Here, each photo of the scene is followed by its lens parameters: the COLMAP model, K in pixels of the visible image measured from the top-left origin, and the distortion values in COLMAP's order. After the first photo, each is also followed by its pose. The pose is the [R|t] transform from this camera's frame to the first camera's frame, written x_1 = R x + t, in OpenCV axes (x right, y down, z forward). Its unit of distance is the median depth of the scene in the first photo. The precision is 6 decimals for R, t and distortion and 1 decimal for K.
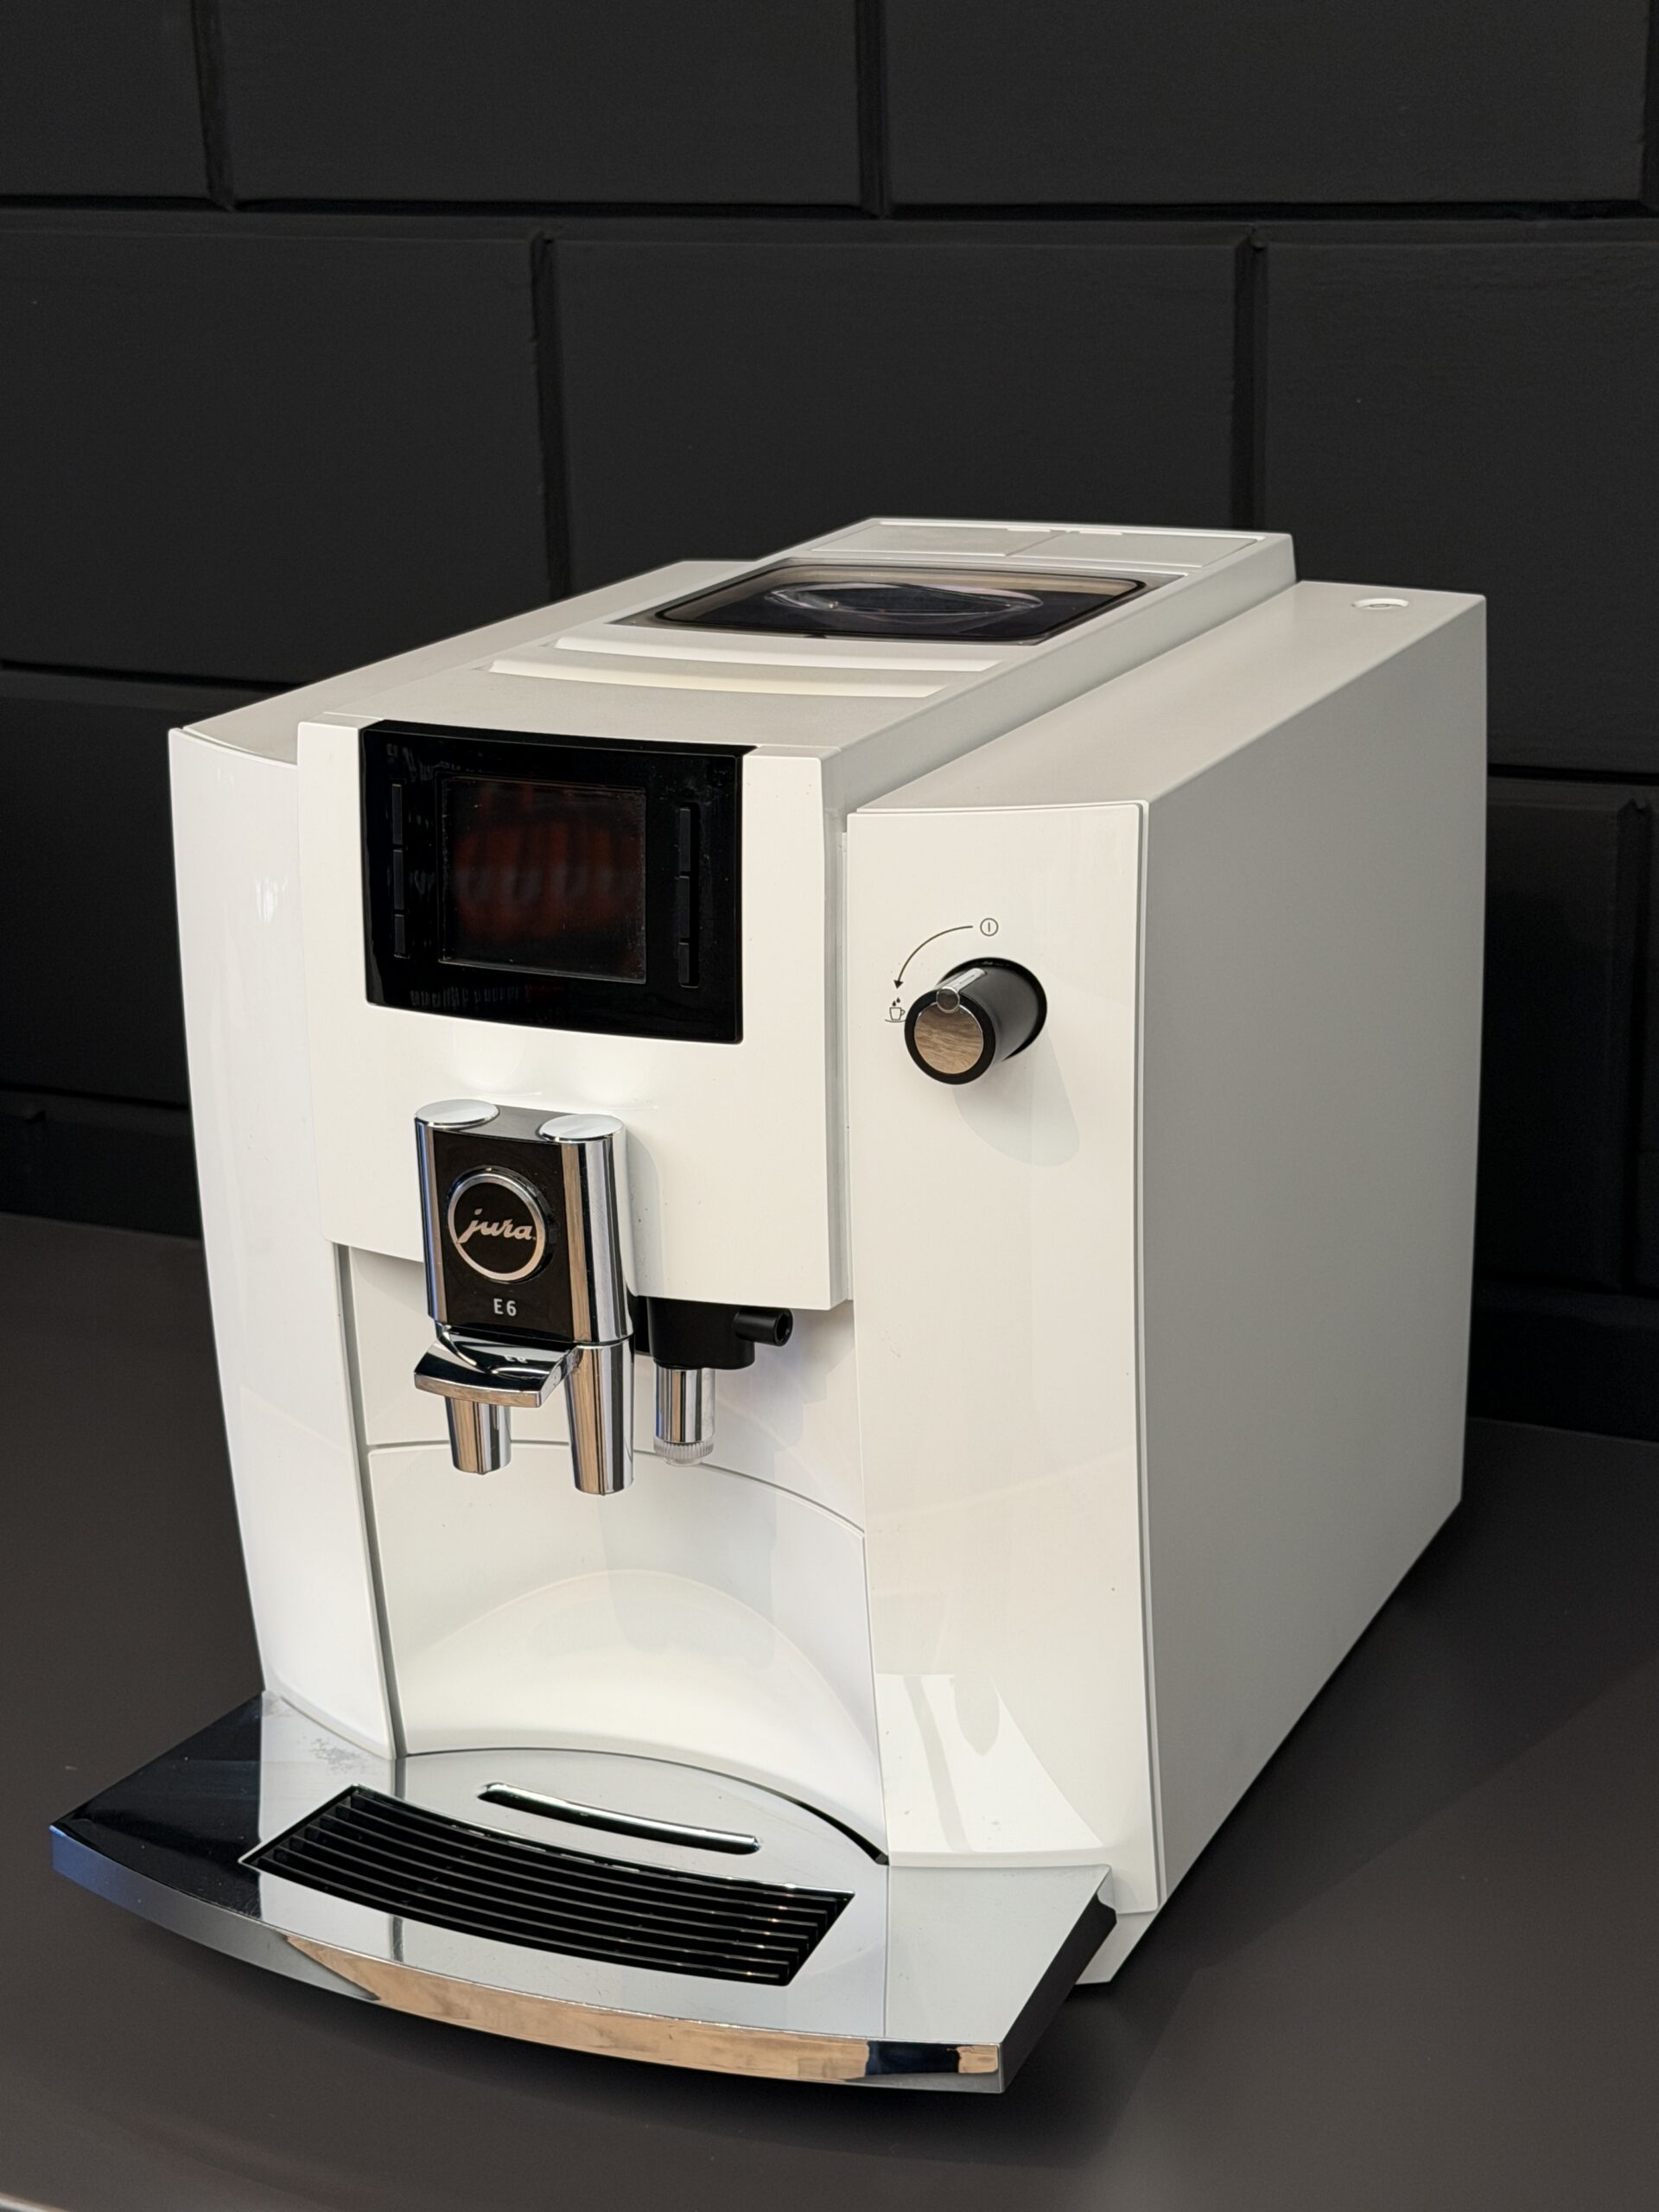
lens RADIAL K [[3547.5, 0, 829.5], [0, 3547.5, 1106.0], [0, 0, 1]] dist [0.236594, -0.663965]
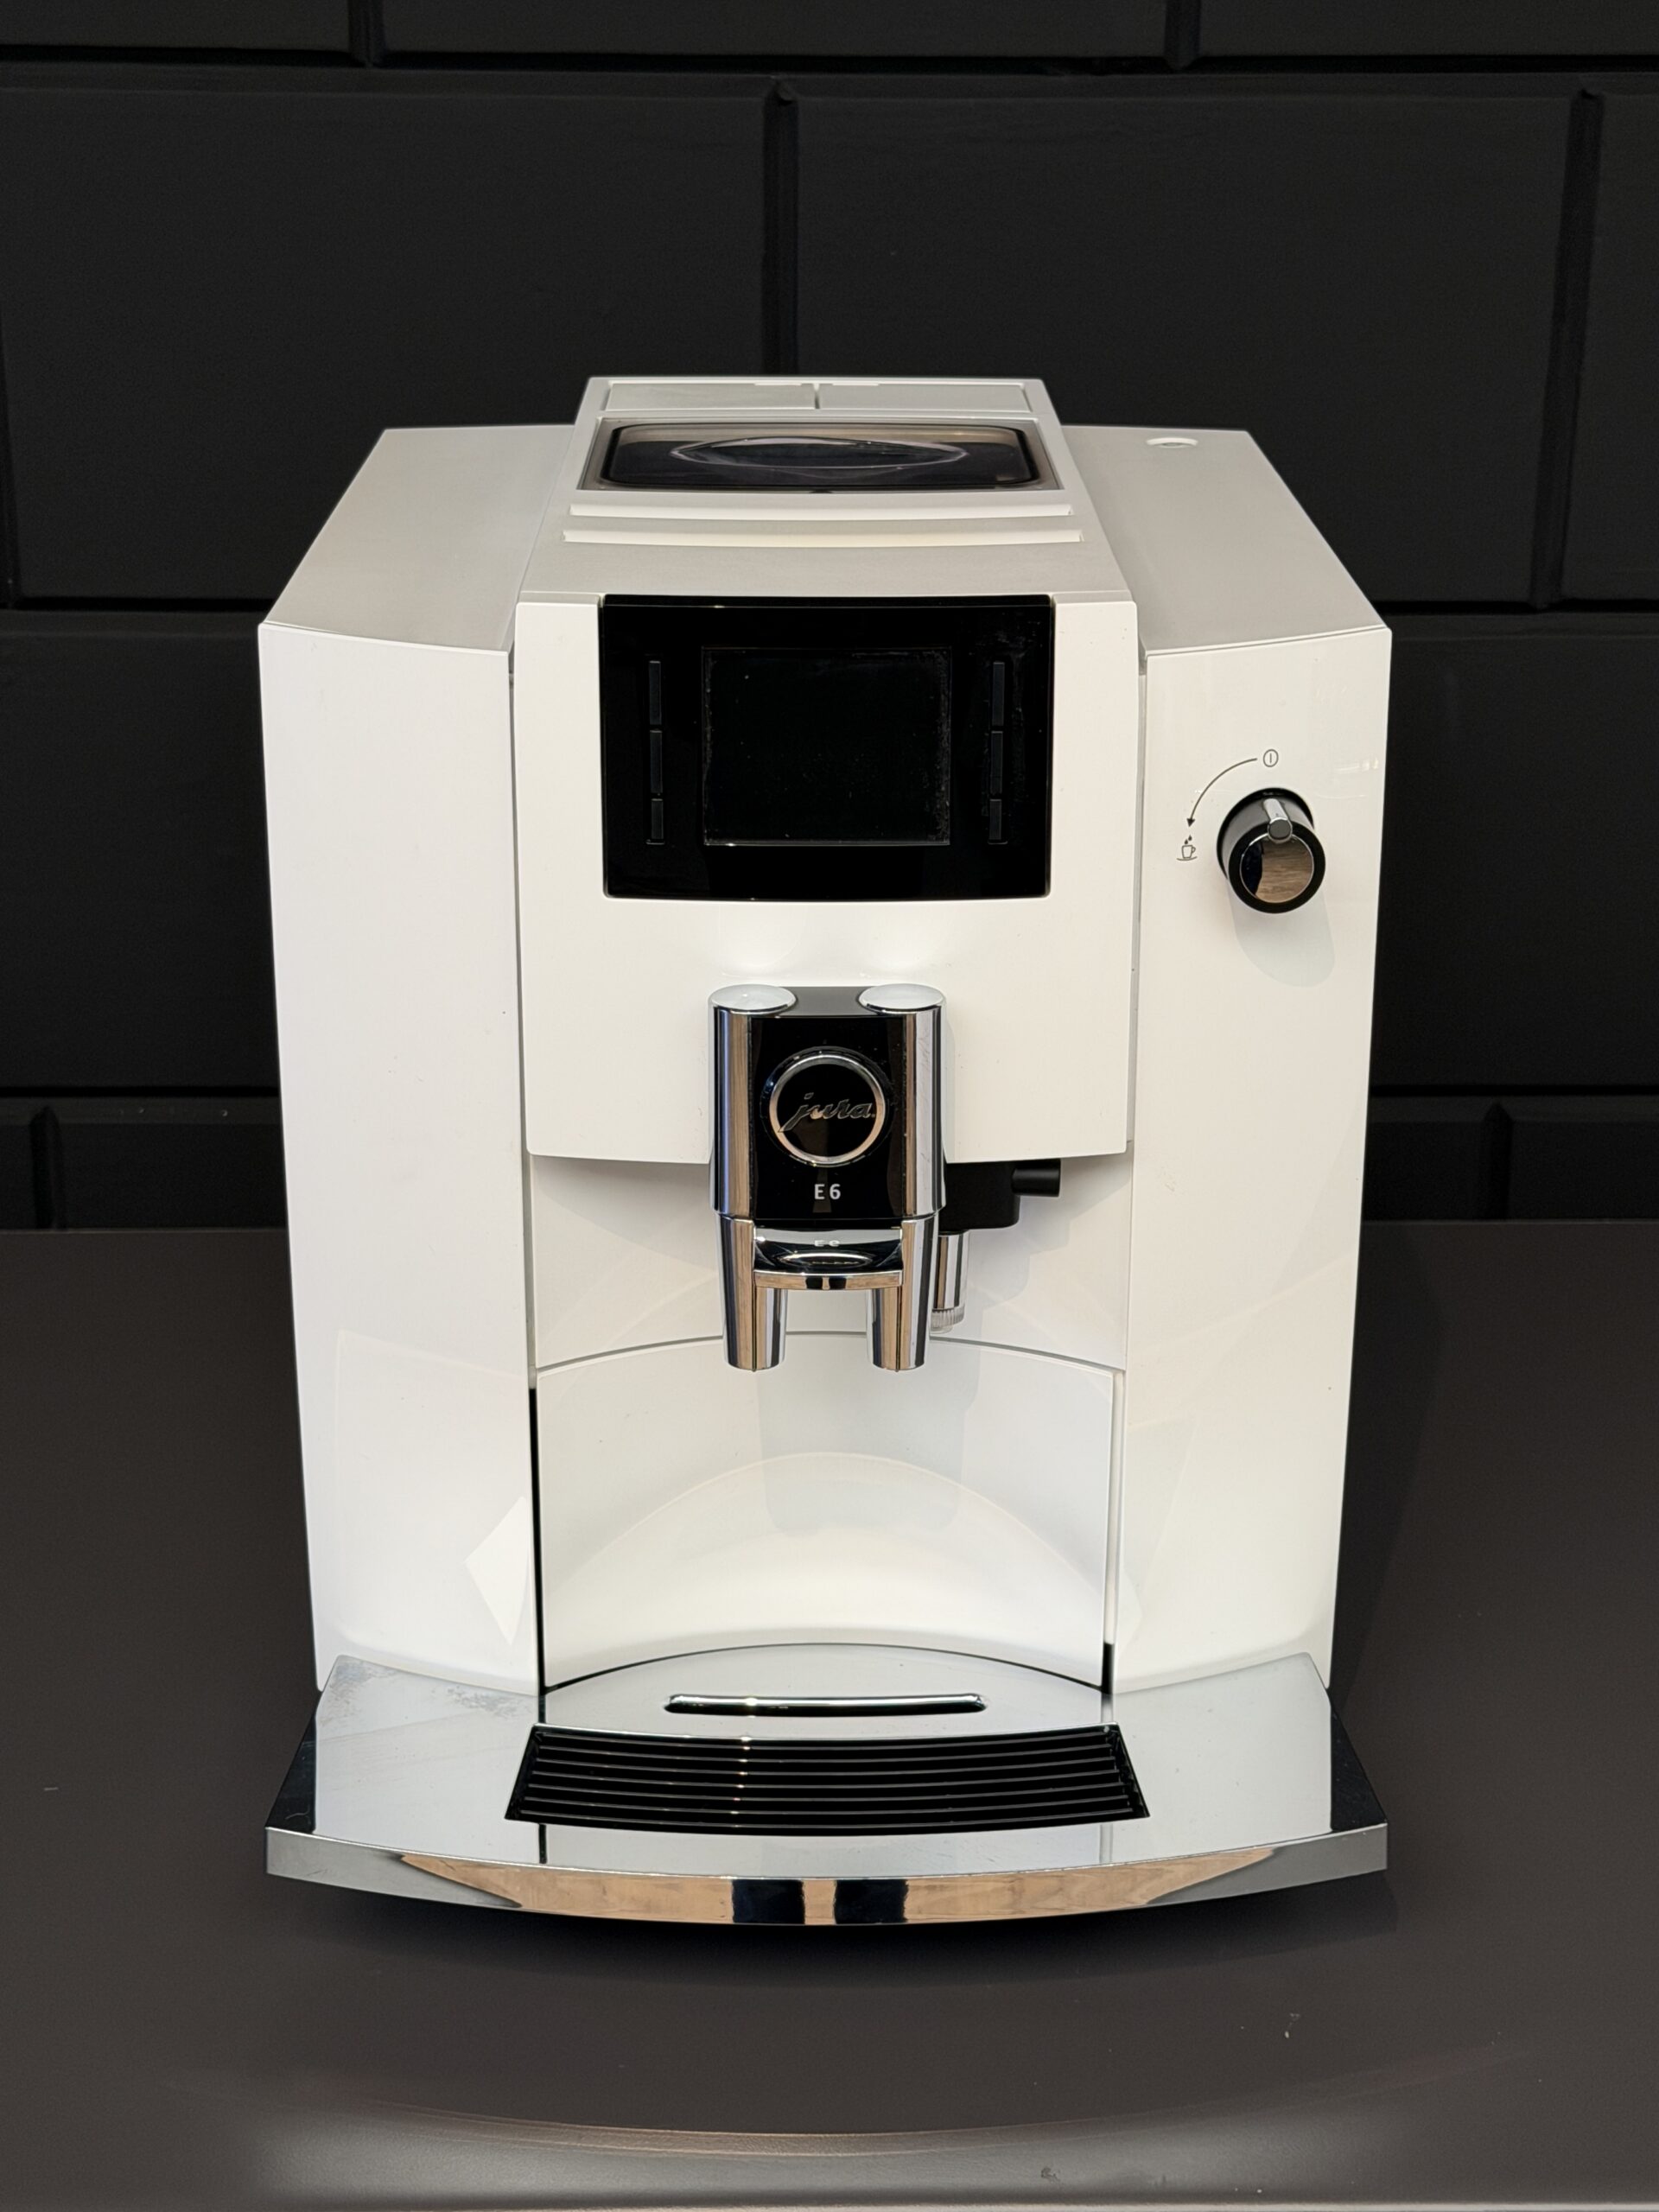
lens RADIAL K [[3547.5, 0, 829.5], [0, 3547.5, 1106.0], [0, 0, 1]] dist [0.236594, -0.663965]
pose [[0.895702, -0.118003, 0.428712, -0.497144], [0.103995, 0.992997, 0.056047, -0.020725], [-0.432323, -0.005618, 0.901701, 0.122652]]
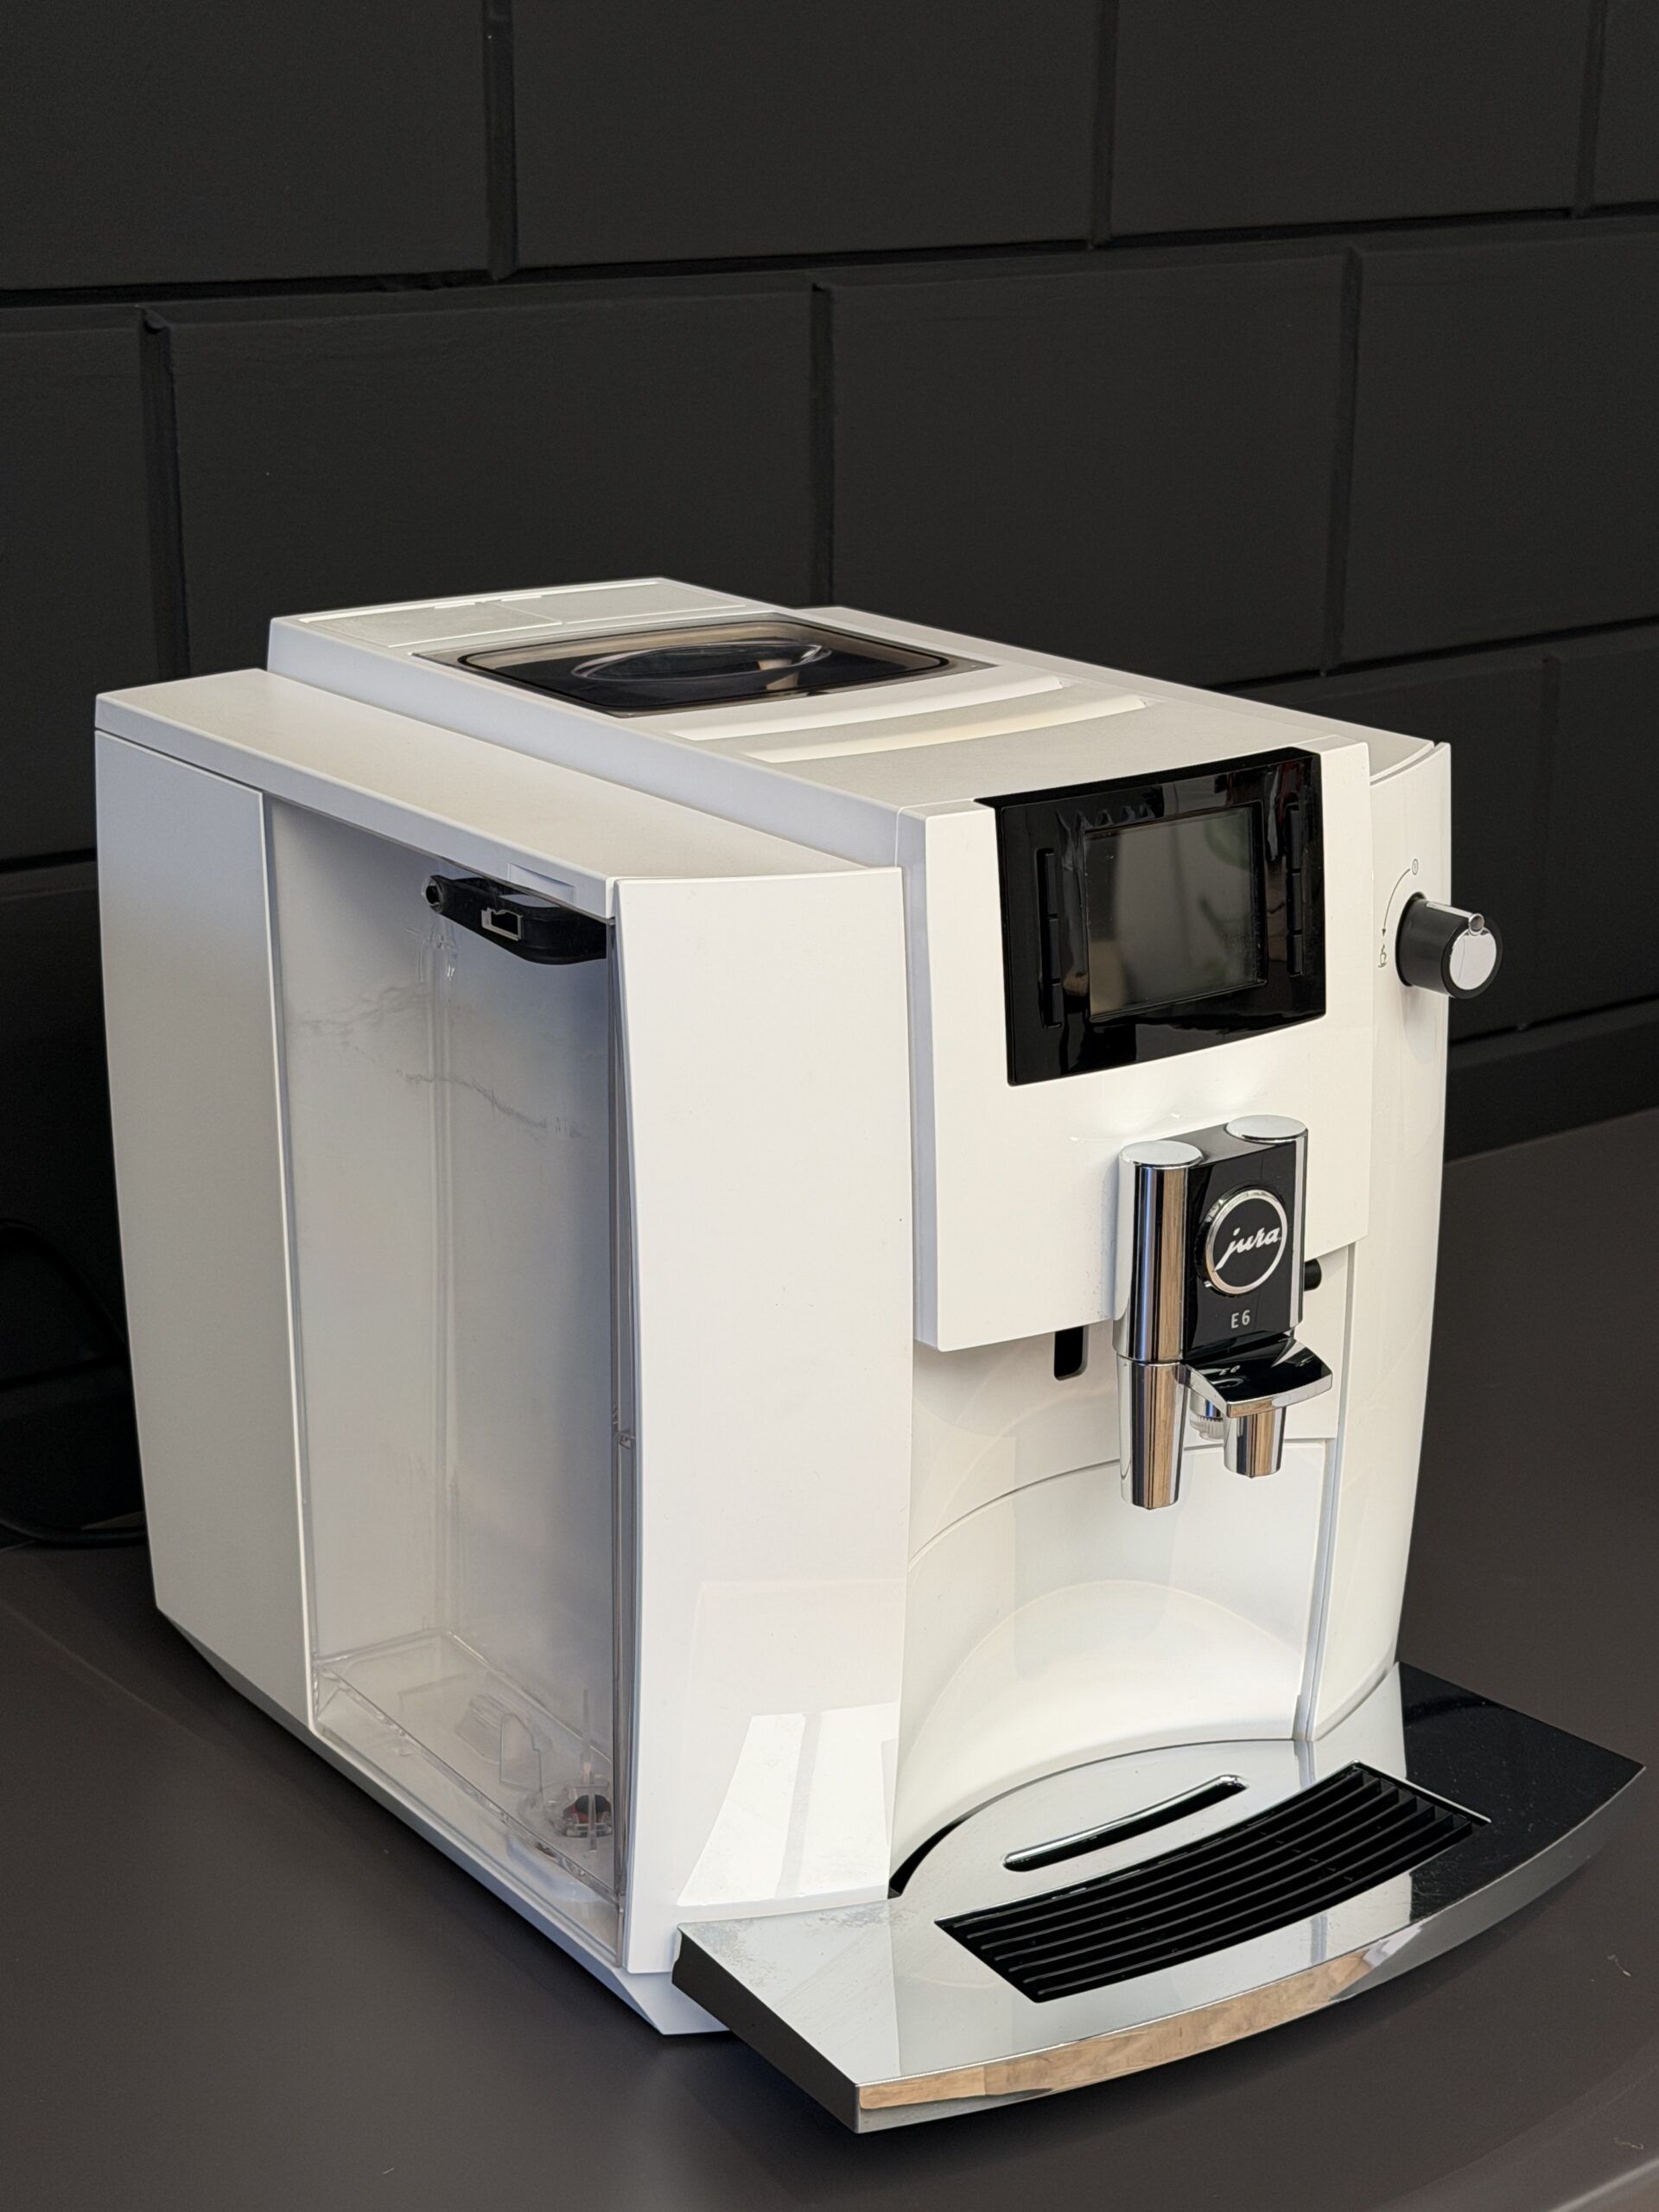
lens RADIAL K [[3547.5, 0, 829.5], [0, 3547.5, 1106.0], [0, 0, 1]] dist [0.236594, -0.663965]
pose [[0.480448, -0.231639, 0.845880, -0.999009], [0.254462, 0.959819, 0.118309, -0.154267], [-0.839296, 0.158402, 0.520087, 0.542686]]
